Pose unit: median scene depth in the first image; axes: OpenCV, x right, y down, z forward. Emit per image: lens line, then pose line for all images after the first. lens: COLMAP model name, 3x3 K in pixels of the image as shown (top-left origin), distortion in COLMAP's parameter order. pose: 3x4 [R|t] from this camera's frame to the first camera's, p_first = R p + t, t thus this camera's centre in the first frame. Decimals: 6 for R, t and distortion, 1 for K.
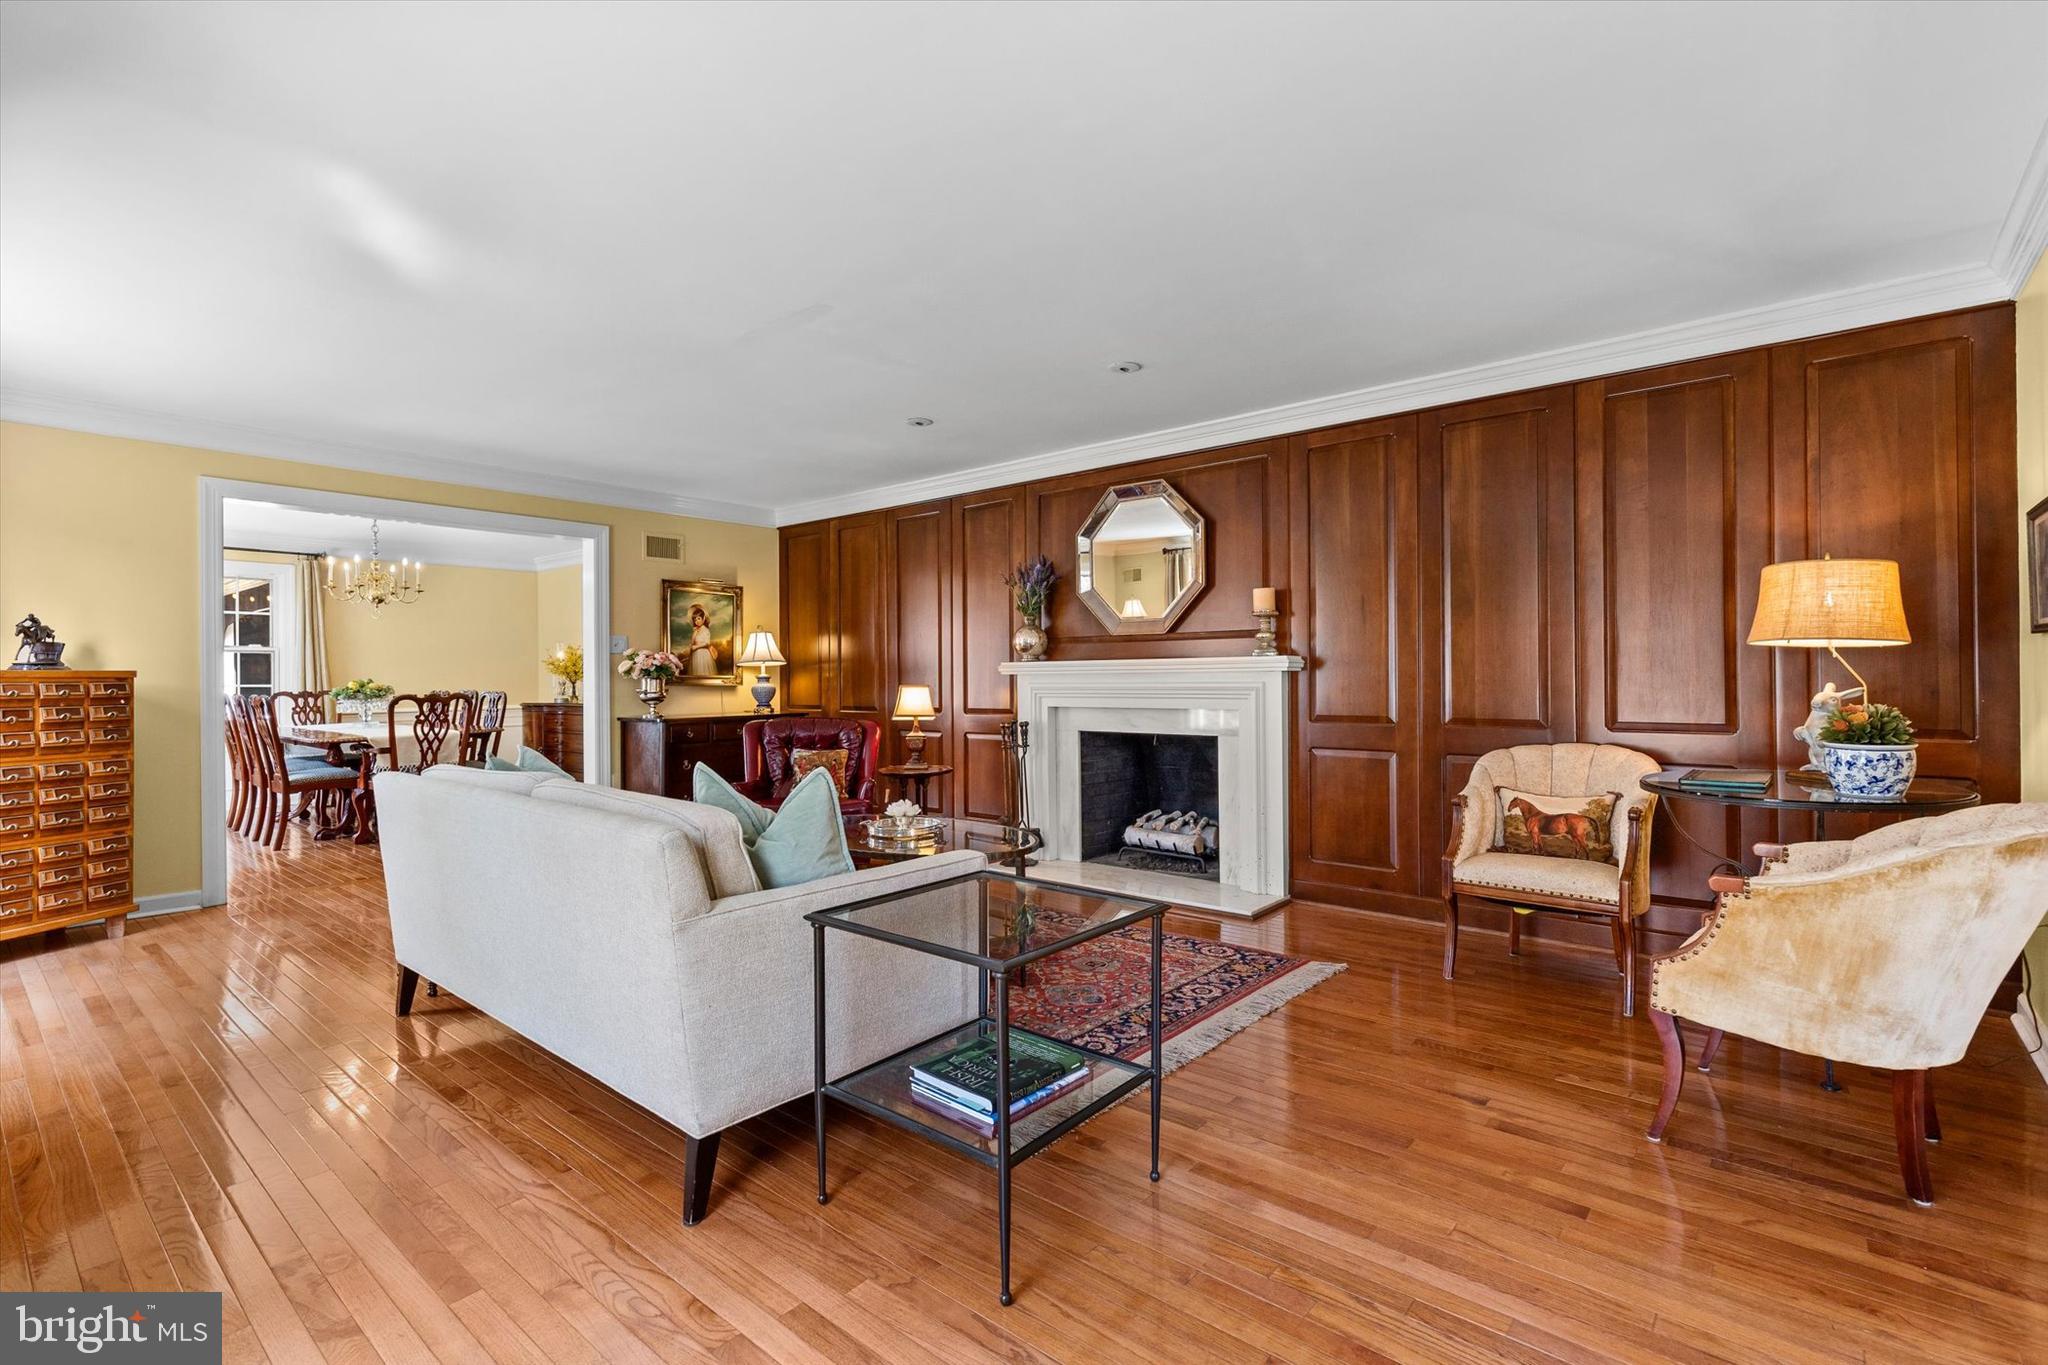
lens RADIAL K [[923.1, 0, 1036.7], [0, 923.1, 672.9], [0, 0, 1]] dist [0.005139, -0.000128]
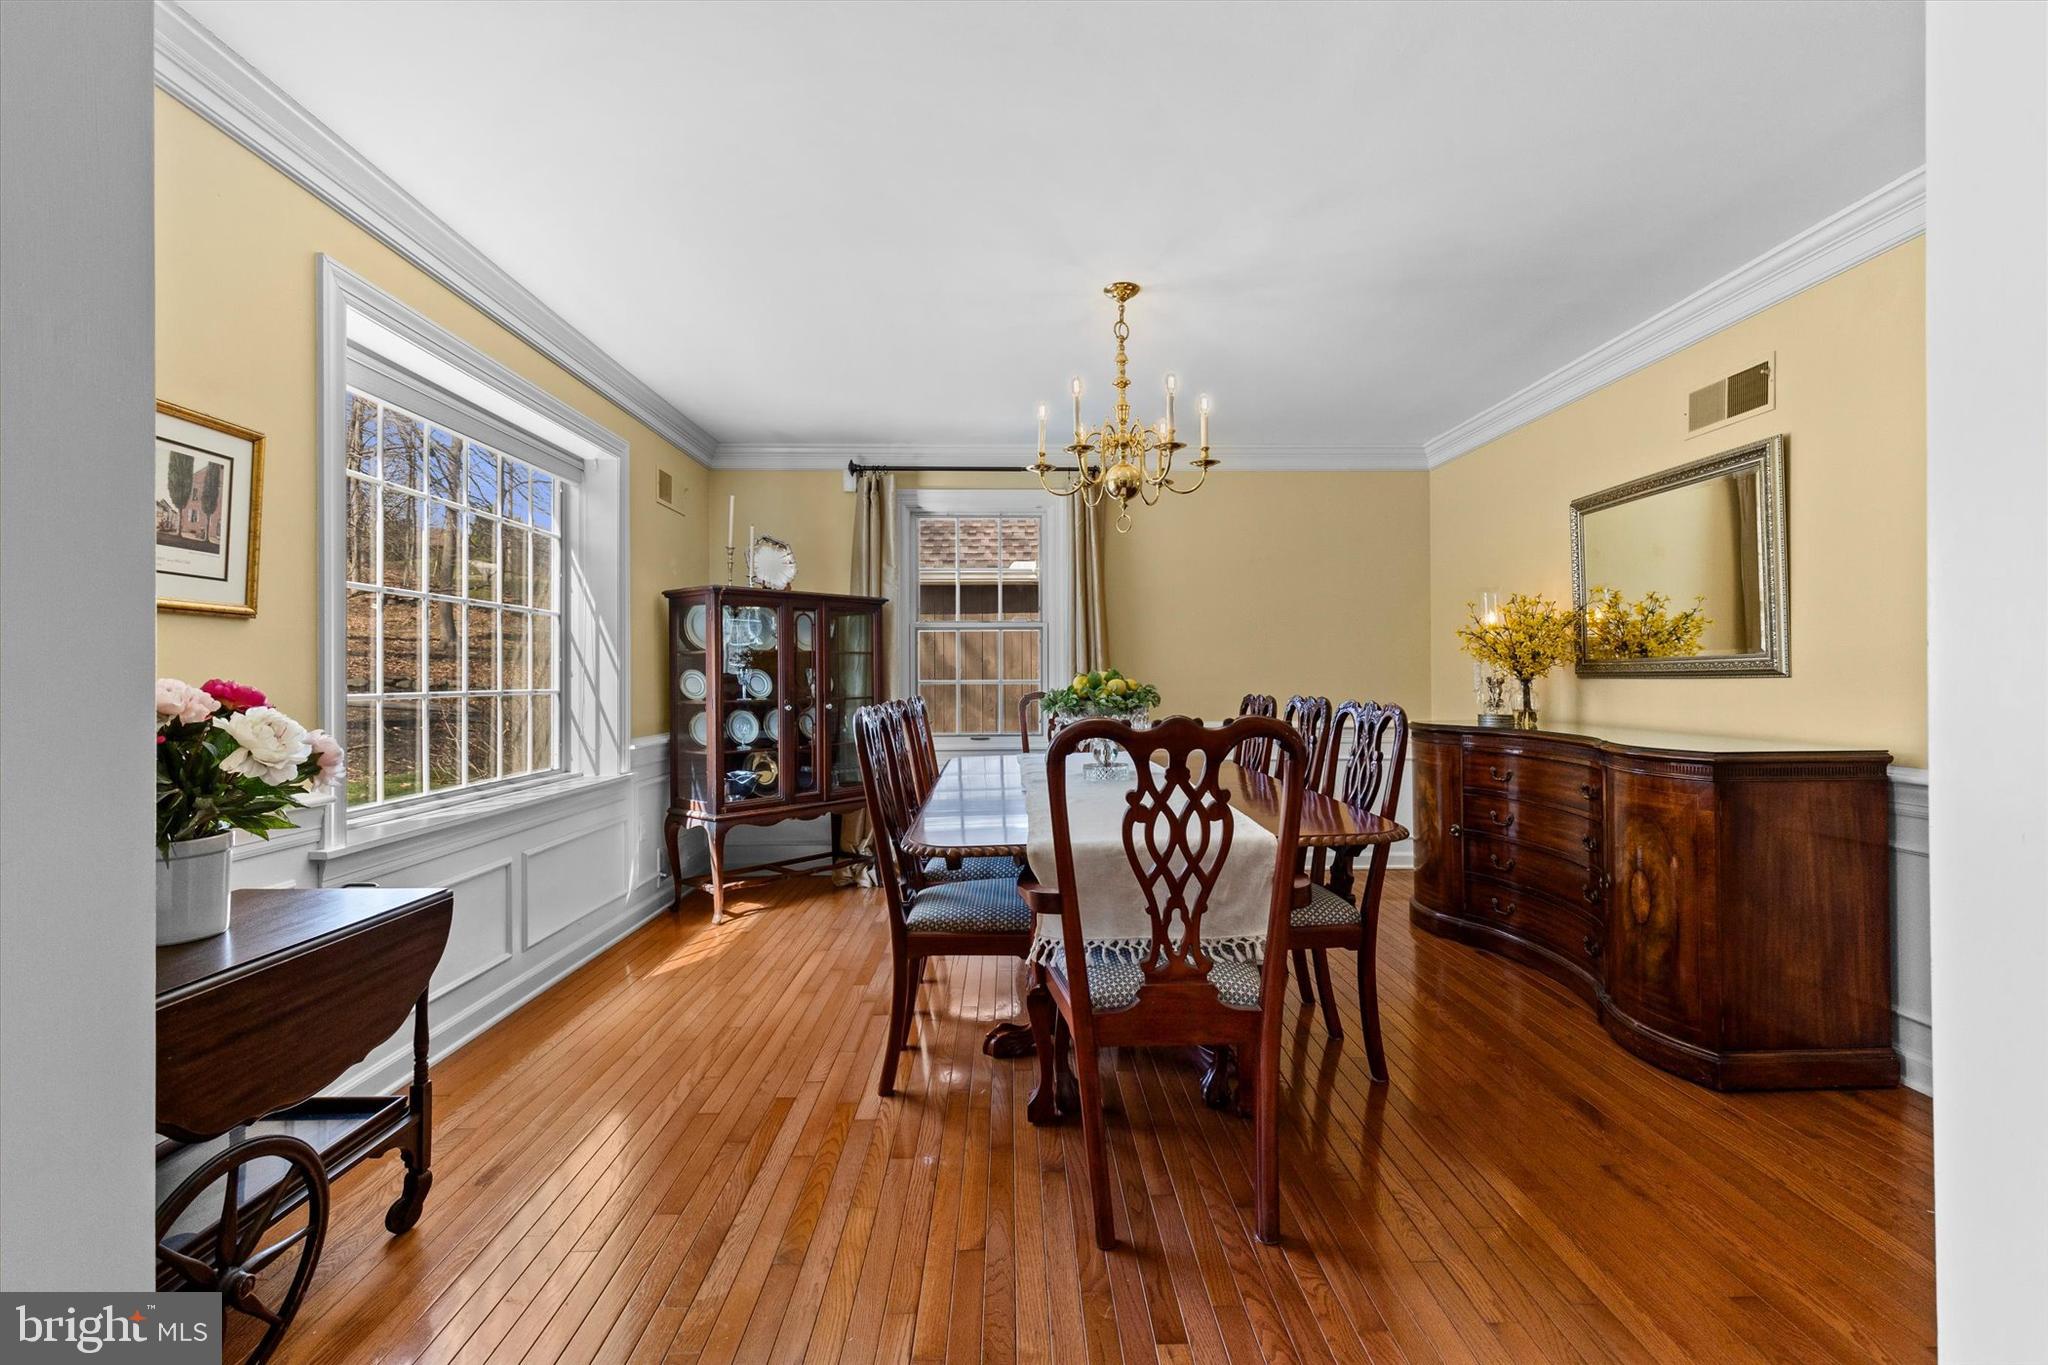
lens RADIAL K [[923.1, 0, 1036.7], [0, 923.1, 672.9], [0, 0, 1]] dist [0.005139, -0.000128]
pose [[0.660346, 0.001906, -0.750959, -0.468739], [-0.001248, 0.999998, 0.001441, 0.009926], [0.750960, -0.000014, 0.660347, 0.776962]]
